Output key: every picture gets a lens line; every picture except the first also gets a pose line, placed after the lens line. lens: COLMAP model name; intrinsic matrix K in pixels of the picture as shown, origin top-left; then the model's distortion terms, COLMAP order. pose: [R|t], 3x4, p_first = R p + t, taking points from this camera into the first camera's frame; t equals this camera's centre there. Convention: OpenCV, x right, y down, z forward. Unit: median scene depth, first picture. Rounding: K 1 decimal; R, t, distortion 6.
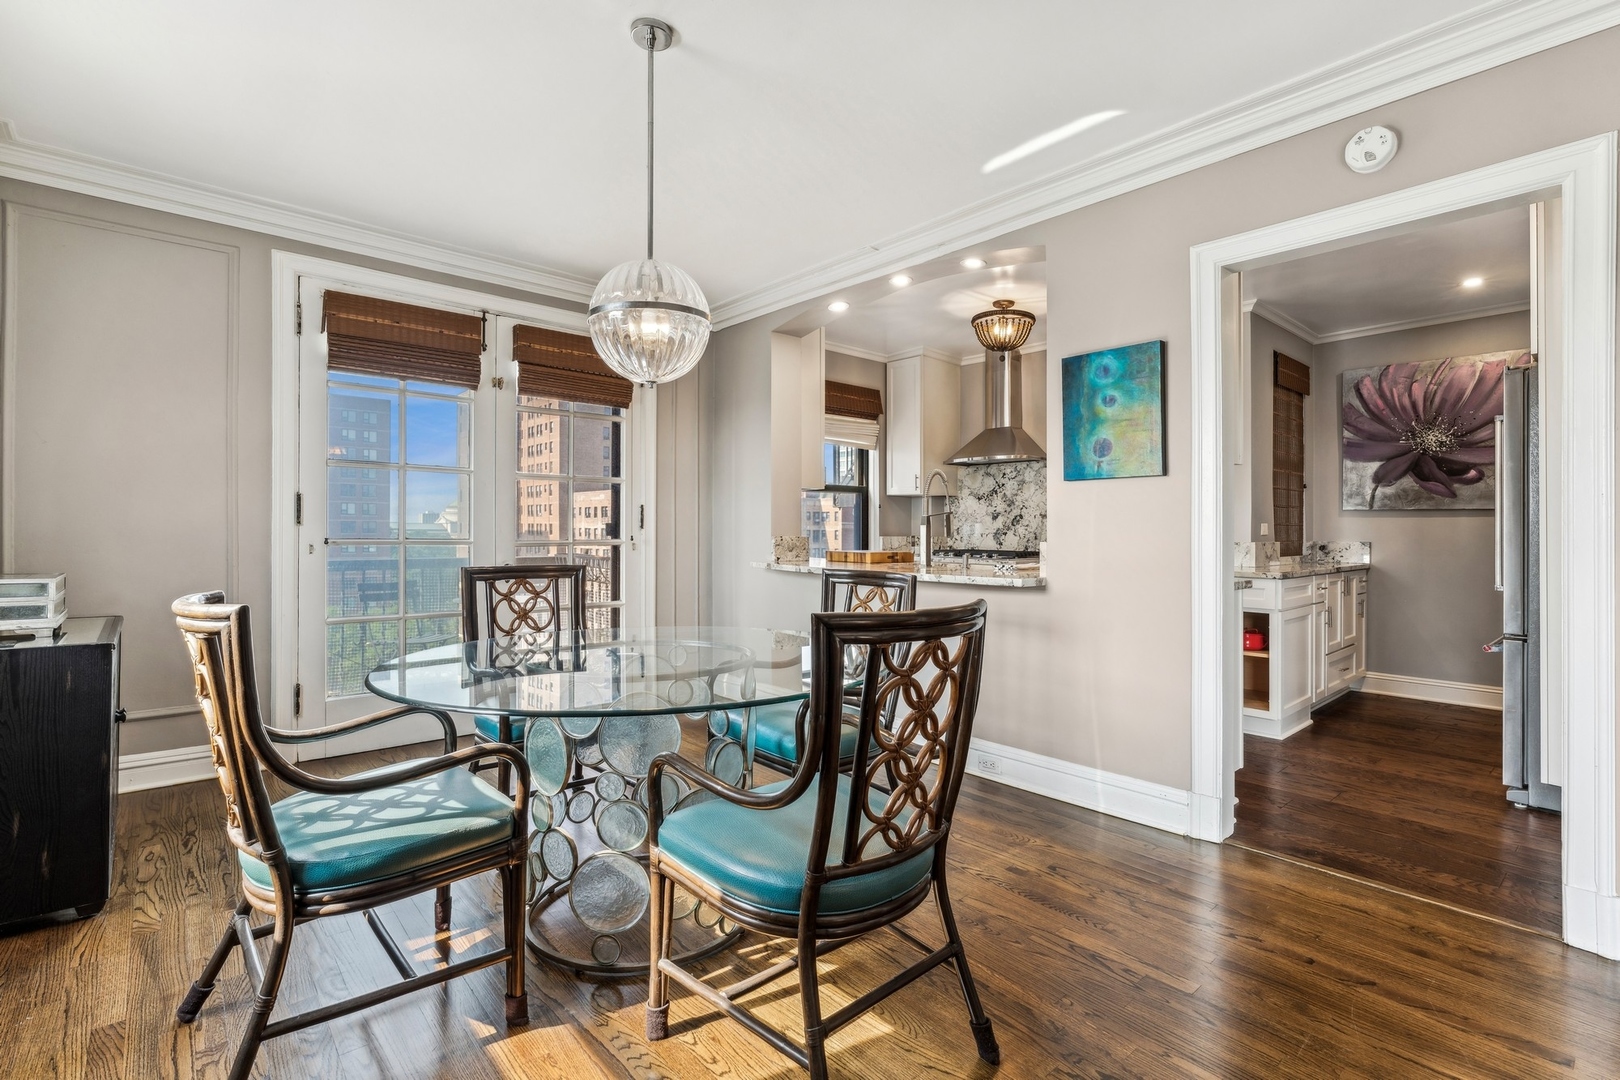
lens RADIAL K [[751.9, 0, 811.6], [0, 751.9, 530.6], [0, 0, 1]] dist [-0.001292, -0.000093]
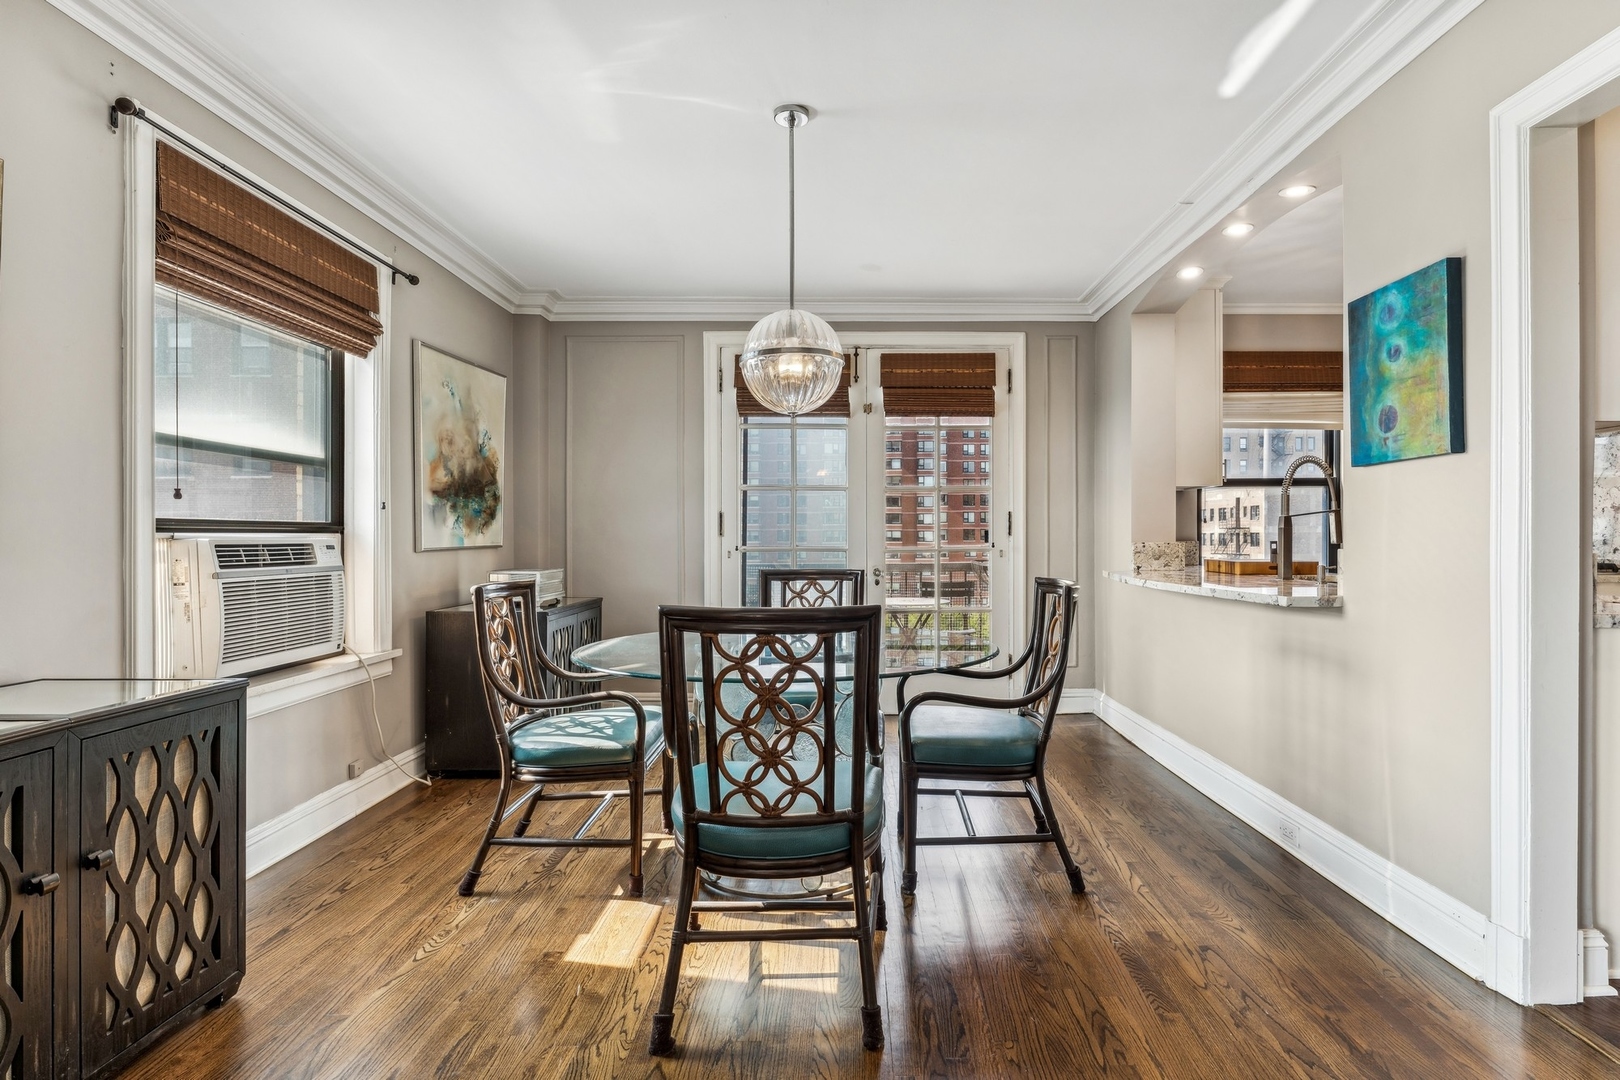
lens RADIAL K [[816.8, 0, 853.1], [0, 816.8, 541.5], [0, 0, 1]] dist [0.002030, 0.000795]
pose [[0.759028, -0.005069, -0.651038, 0.304075], [0.009329, 0.999952, 0.003090, 0.000256], [0.650991, -0.008418, 0.759039, 0.040201]]
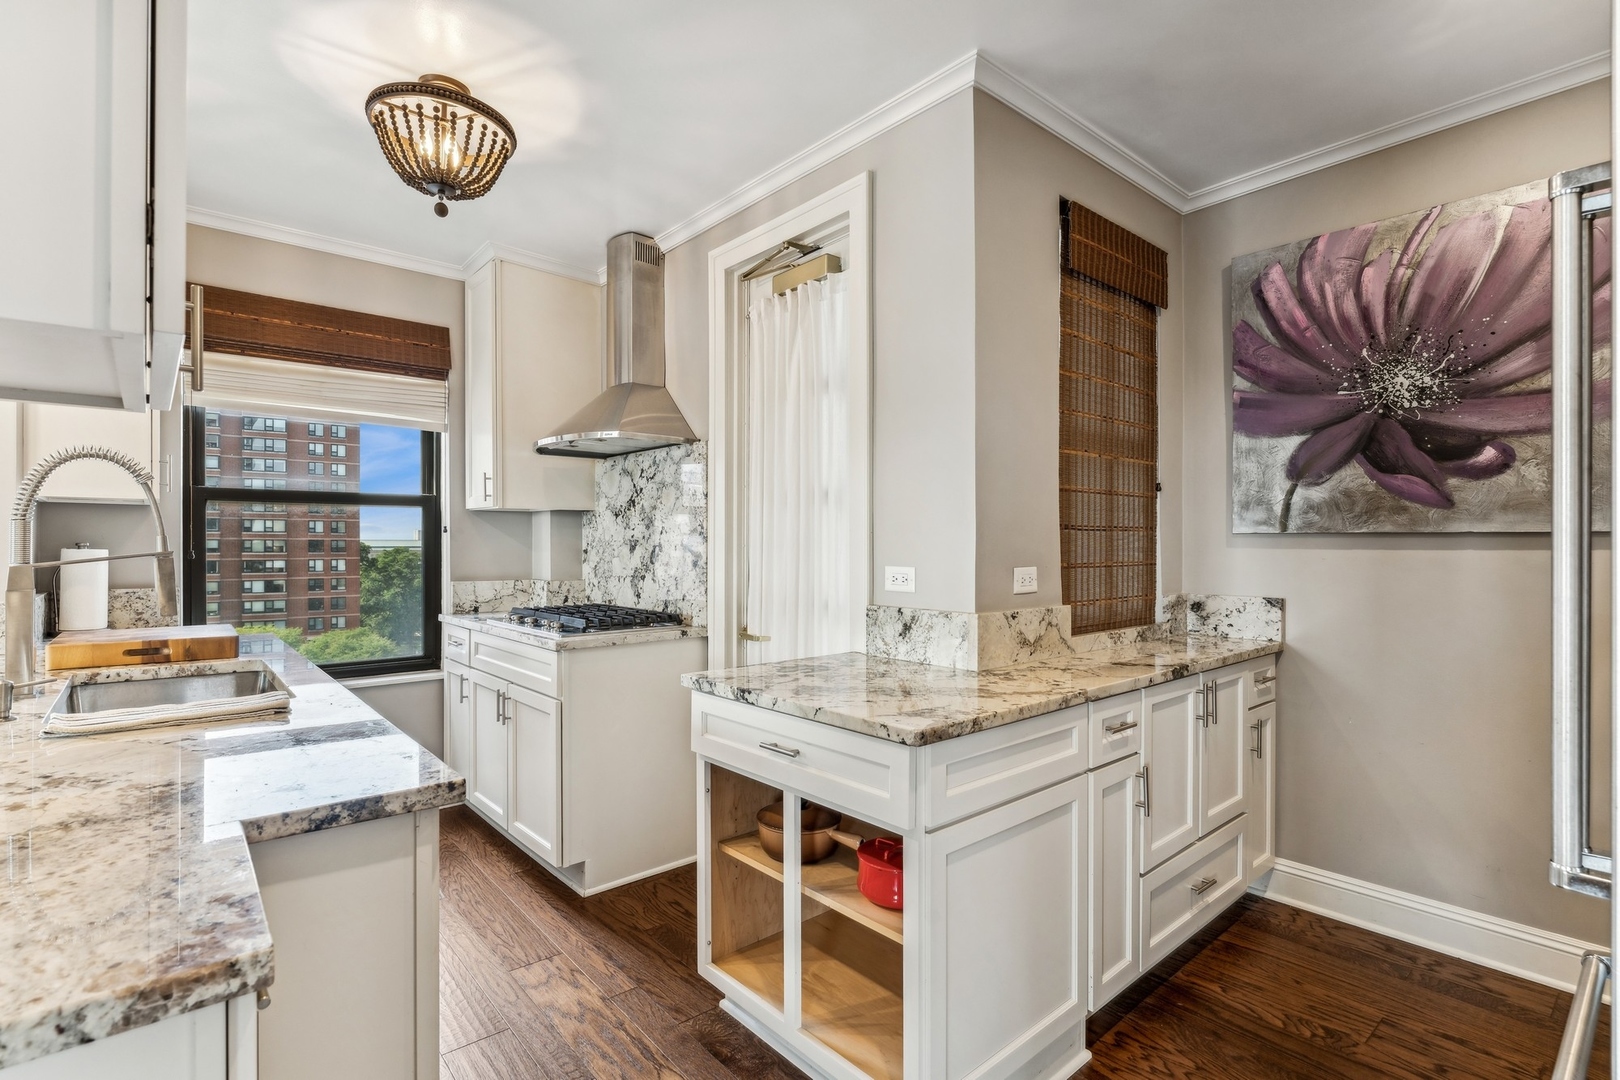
lens RADIAL K [[770.8, 0, 811.7], [0, 770.8, 549.3], [0, 0, 1]] dist [-0.000642, 0.000266]
pose [[0.999815, -0.005832, -0.018325, 0.467541], [0.005932, 0.999968, 0.005423, -0.022943], [0.018293, -0.005530, 0.999817, 0.513613]]
